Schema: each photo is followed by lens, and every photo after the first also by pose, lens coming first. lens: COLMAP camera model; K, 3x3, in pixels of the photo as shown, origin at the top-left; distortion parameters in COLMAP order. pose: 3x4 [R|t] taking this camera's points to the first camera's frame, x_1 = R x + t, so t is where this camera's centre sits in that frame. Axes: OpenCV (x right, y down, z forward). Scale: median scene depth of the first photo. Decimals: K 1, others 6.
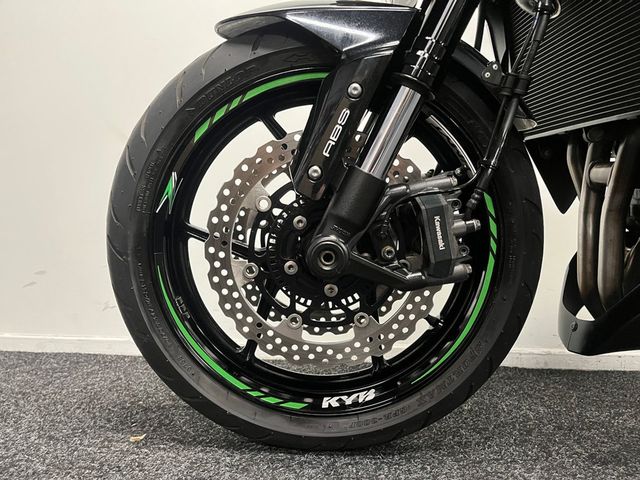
lens RADIAL K [[492.4, 0, 317.4], [0, 492.4, 242.5], [0, 0, 1]] dist [0.002919, -0.006988]
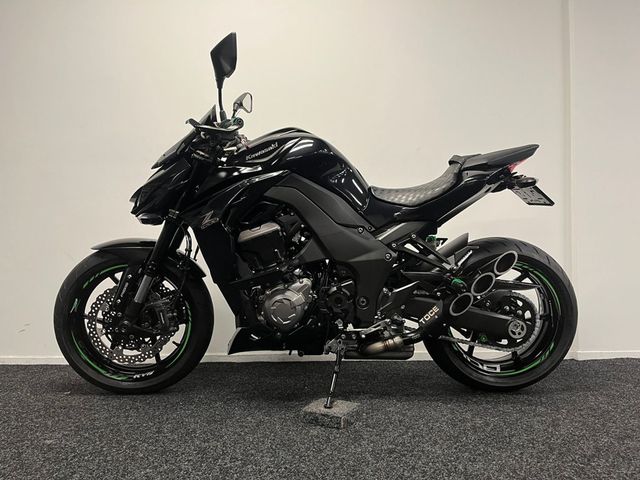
lens RADIAL K [[492.4, 0, 320.2], [0, 492.4, 239.7], [0, 0, 1]] dist [0.002919, -0.006988]
pose [[0.998692, -0.028184, 0.042661, 0.959437], [0.029292, 0.999244, -0.025574, -0.344875], [-0.041908, 0.026790, 0.998762, -1.840497]]
